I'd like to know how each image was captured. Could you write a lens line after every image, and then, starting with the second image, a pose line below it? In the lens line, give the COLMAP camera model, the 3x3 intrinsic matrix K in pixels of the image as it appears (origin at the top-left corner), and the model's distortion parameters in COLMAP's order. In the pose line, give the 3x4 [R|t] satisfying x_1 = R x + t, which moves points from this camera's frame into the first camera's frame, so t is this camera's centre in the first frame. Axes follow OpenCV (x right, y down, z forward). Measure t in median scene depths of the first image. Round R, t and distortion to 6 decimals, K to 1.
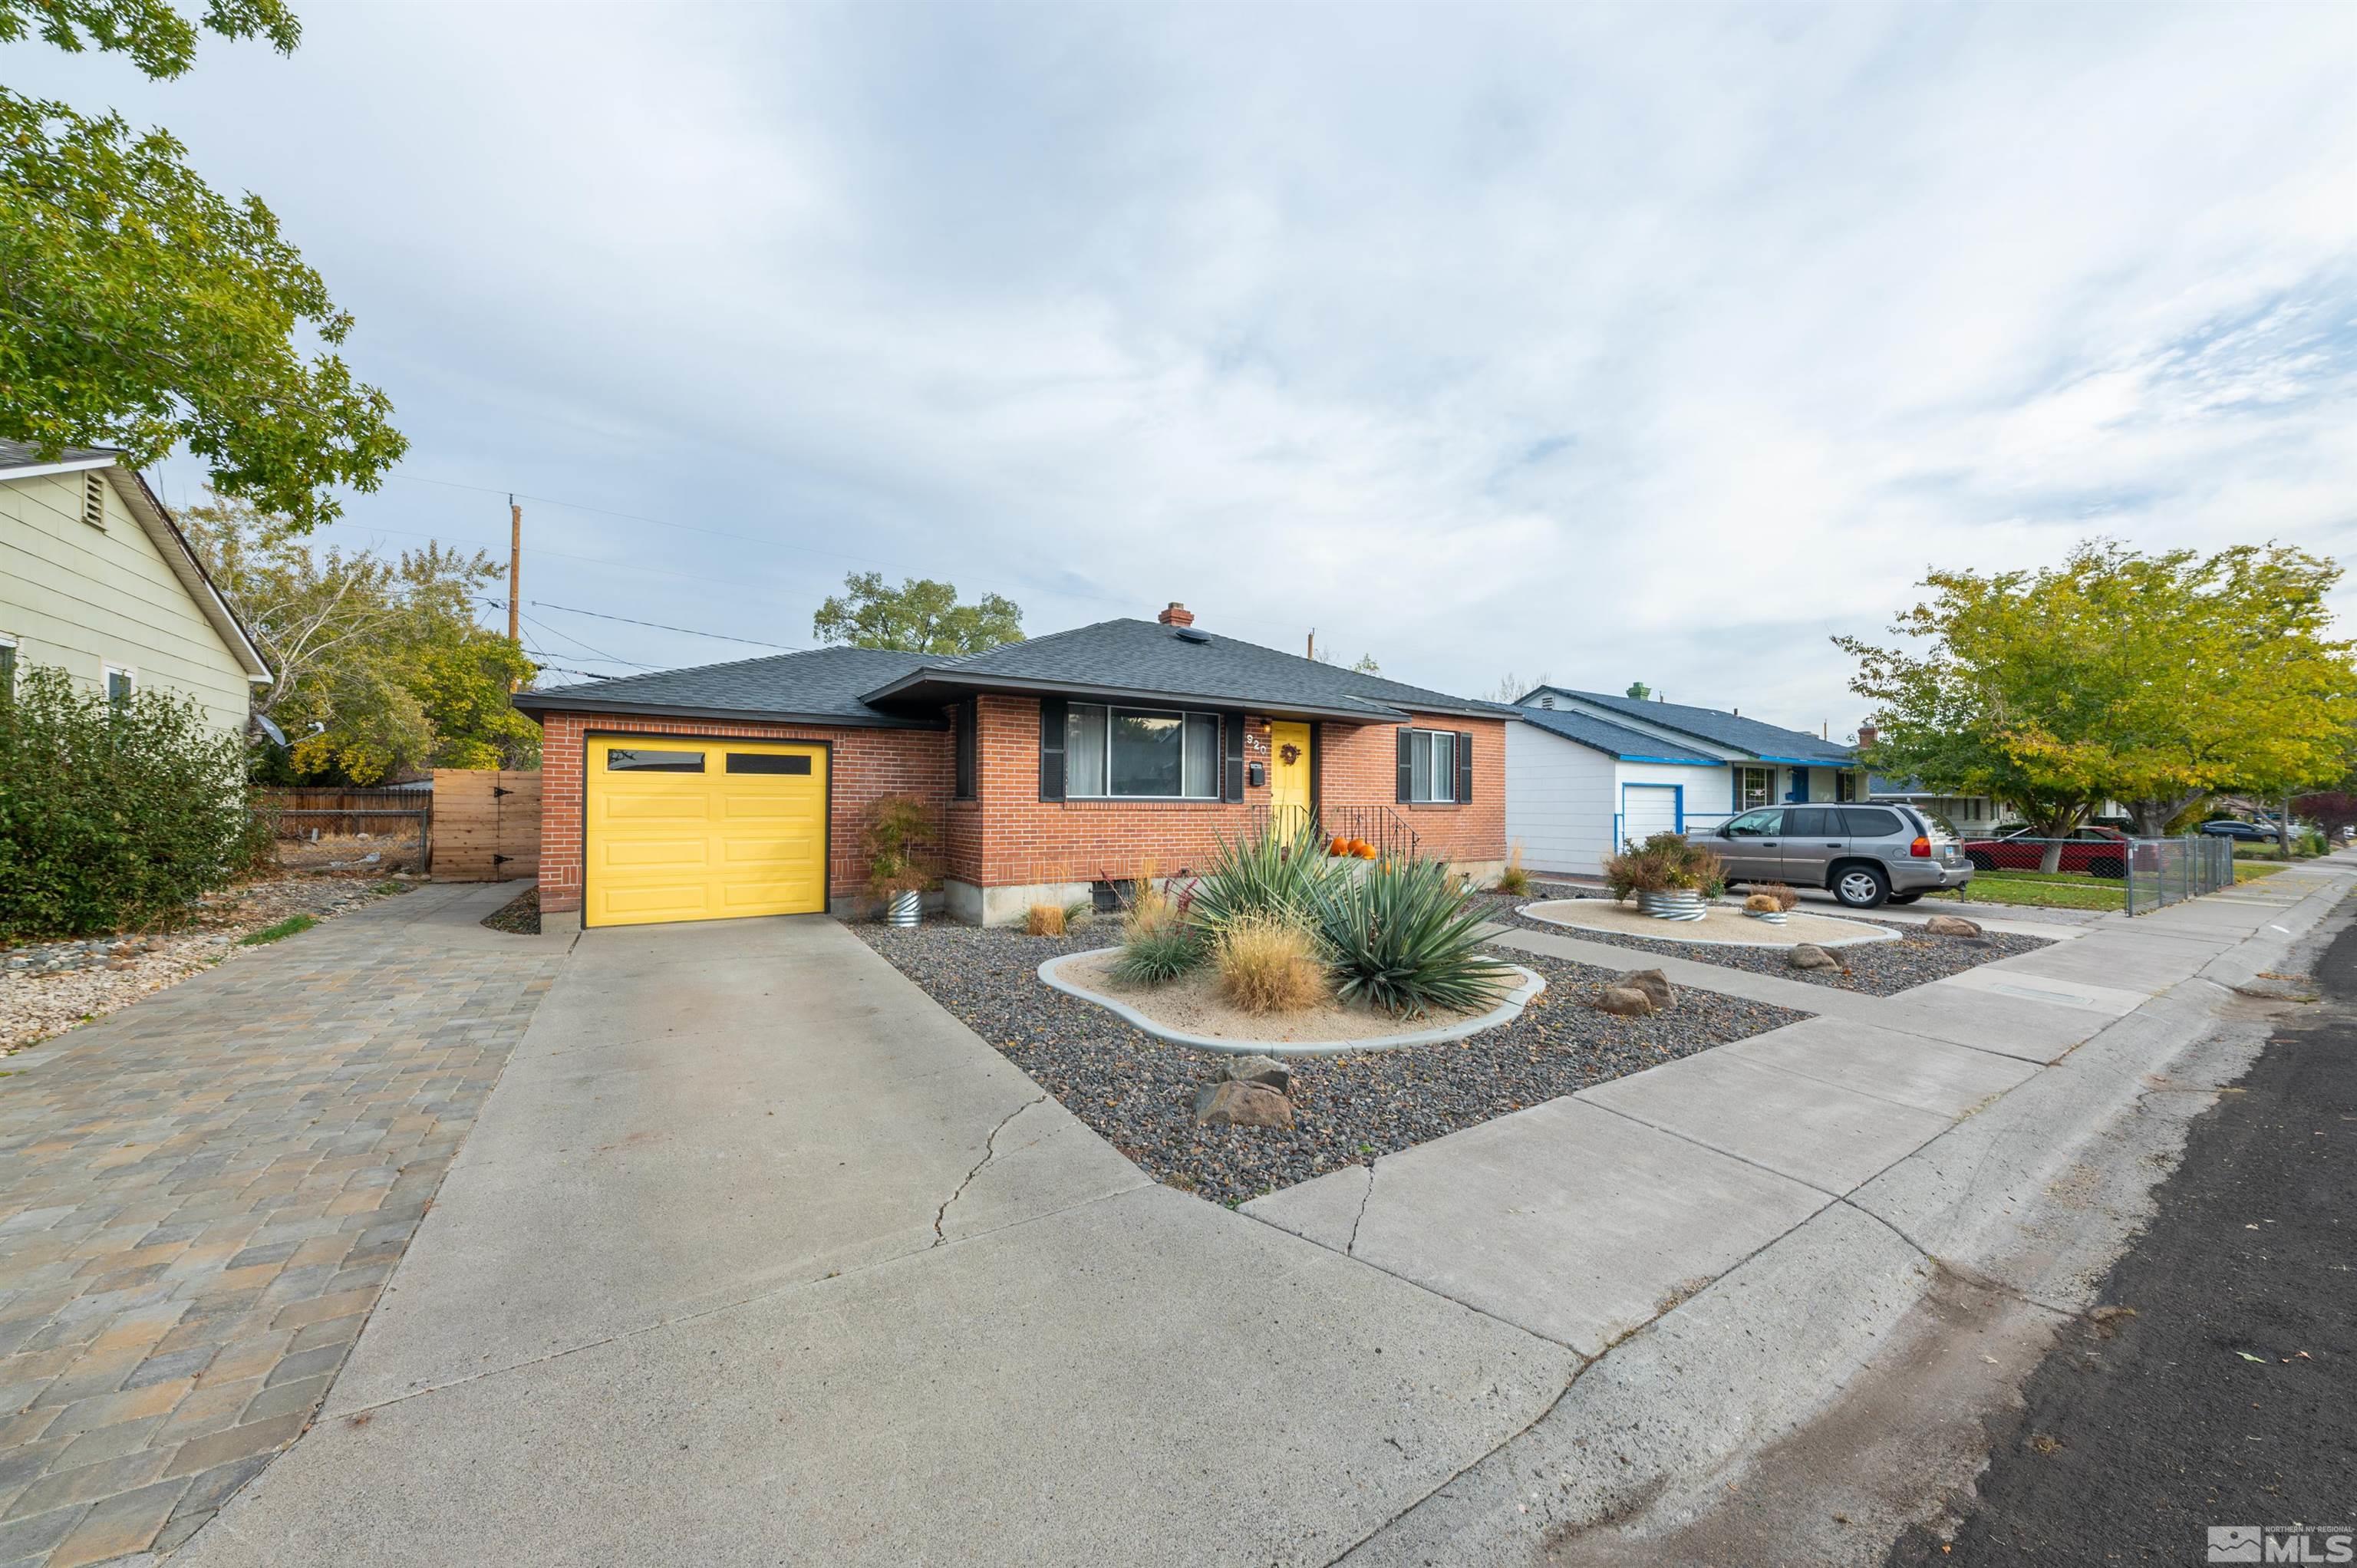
lens RADIAL K [[806.2, 0, 1185.4], [0, 806.2, 789.8], [0, 0, 1]] dist [0.009345, -0.004999]
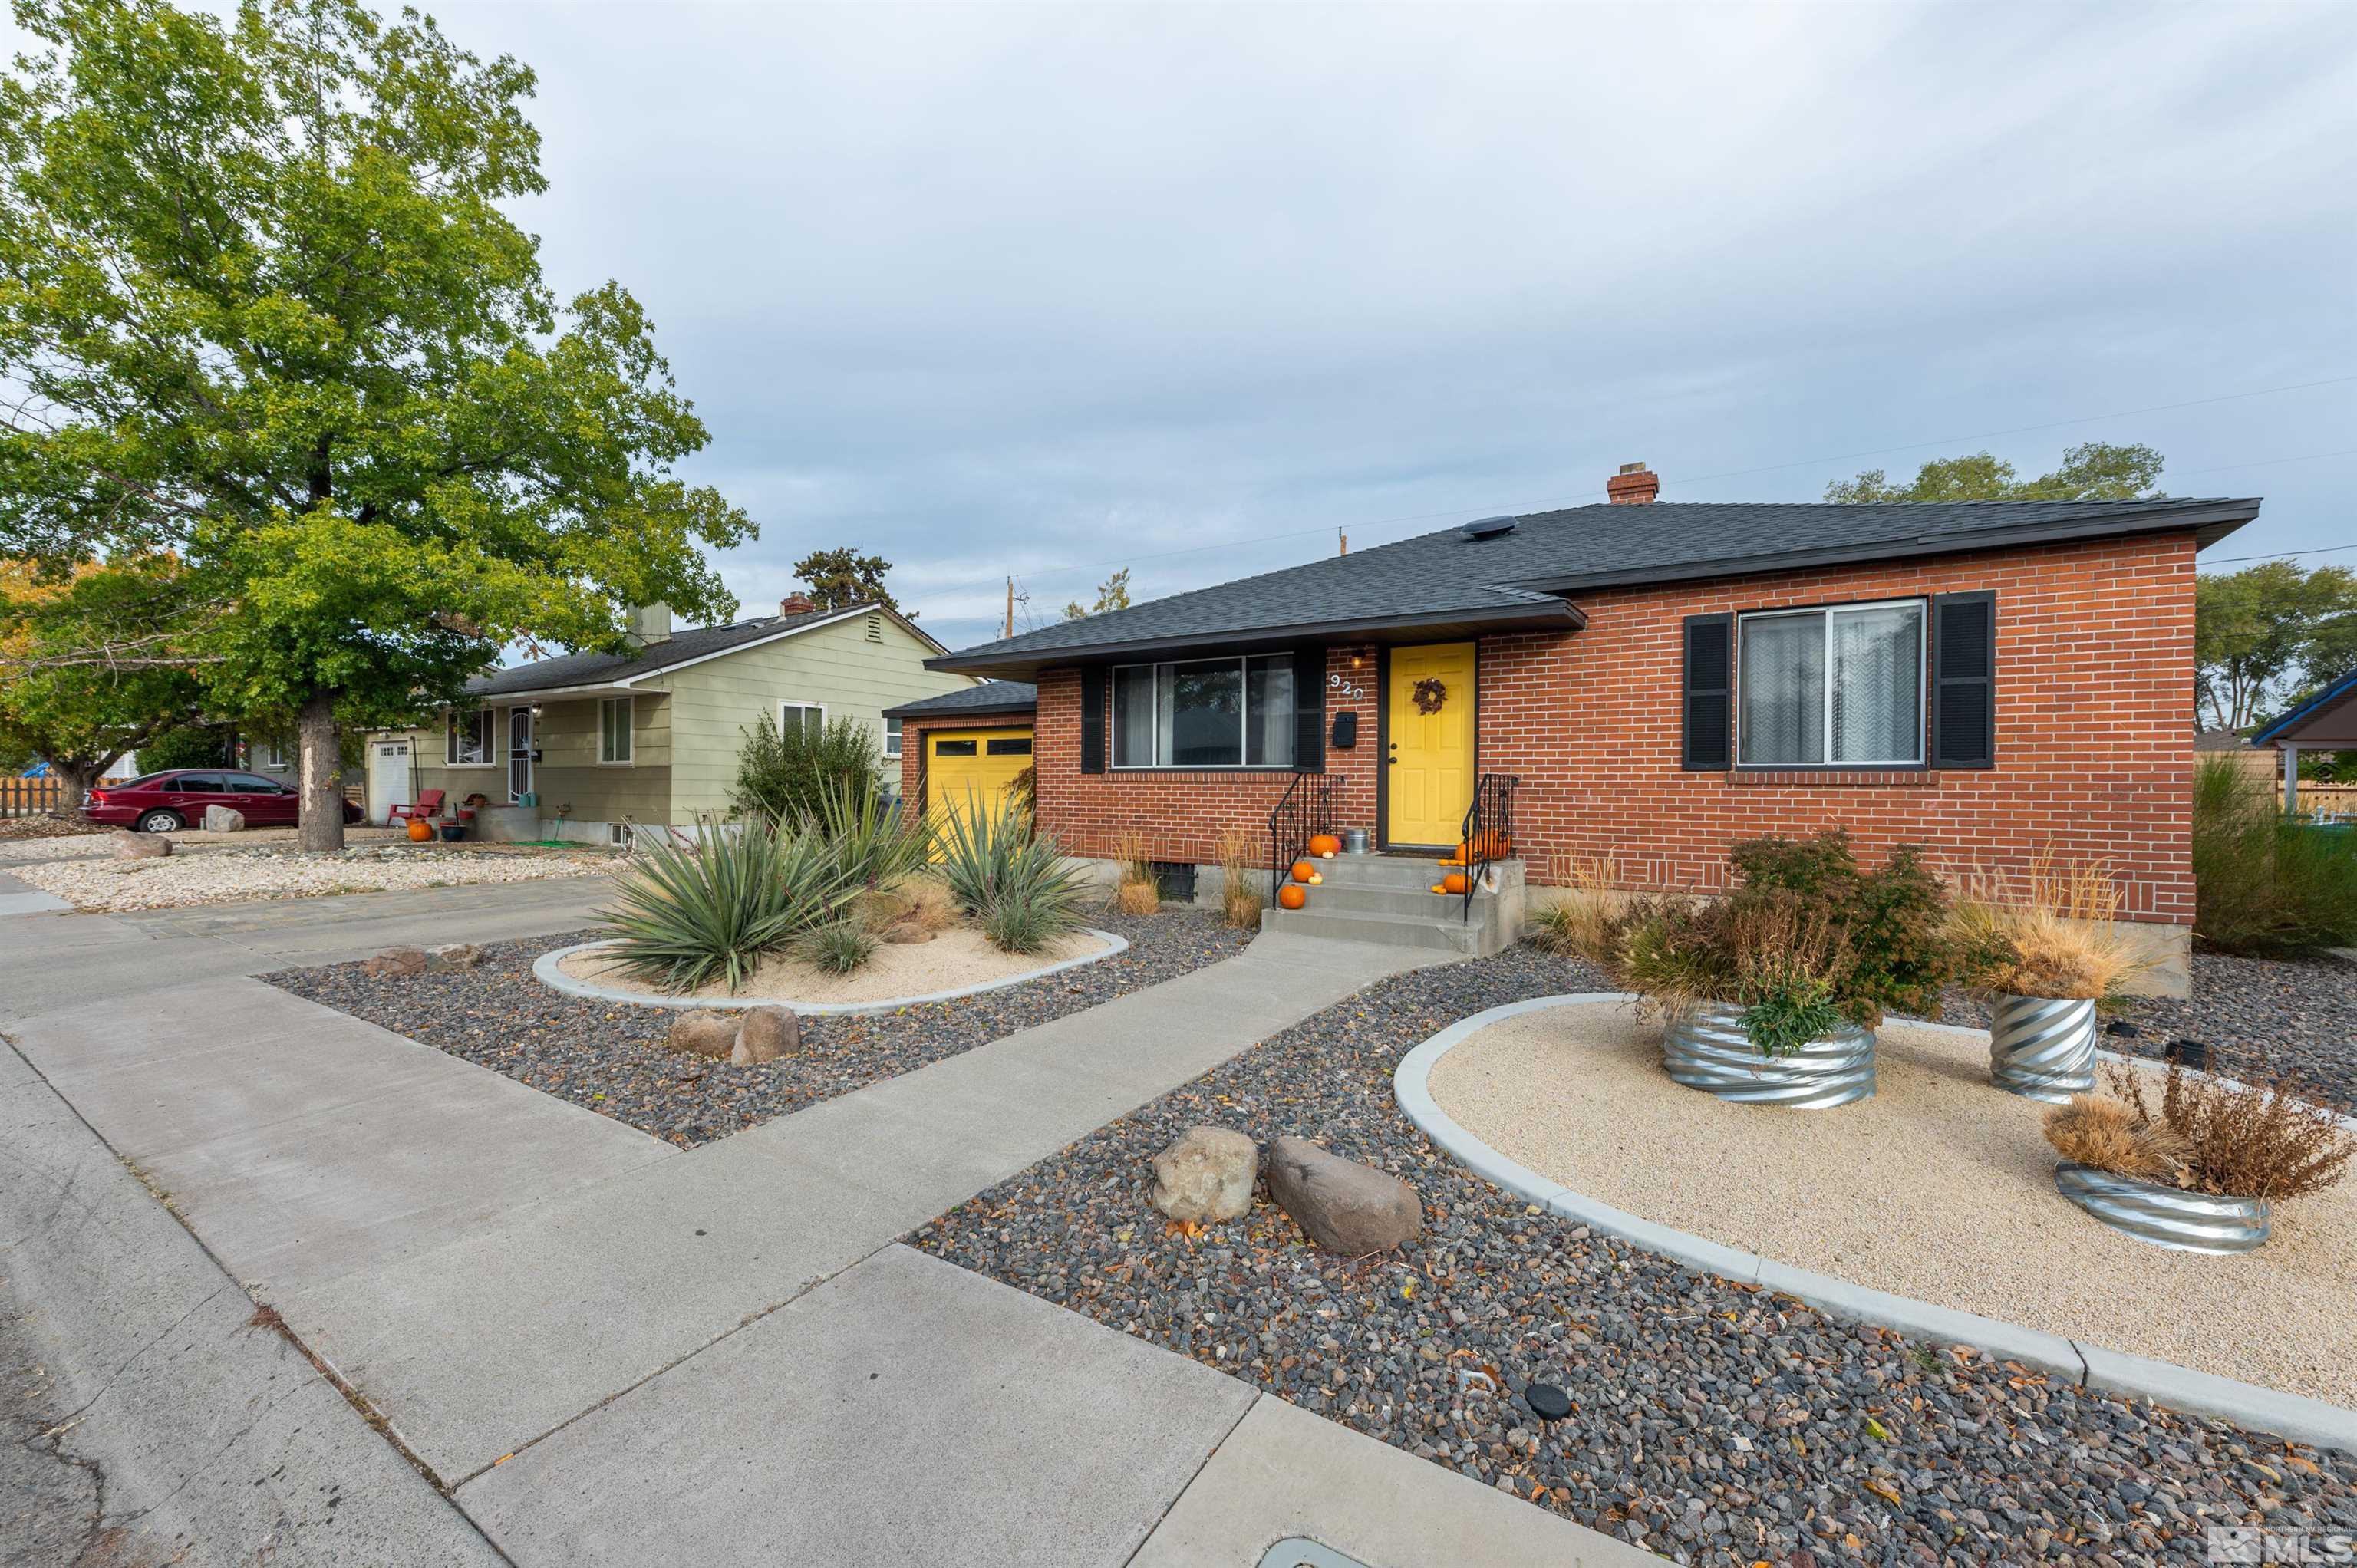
lens RADIAL K [[931.4, 0, 1184.4], [0, 931.4, 793.4], [0, 0, 1]] dist [0.009870, -0.000106]
pose [[0.409051, 0.002057, -0.912509, 0.778784], [0.011393, 0.999908, 0.007361, 0.027853], [0.912440, -0.013407, 0.408990, 0.561837]]
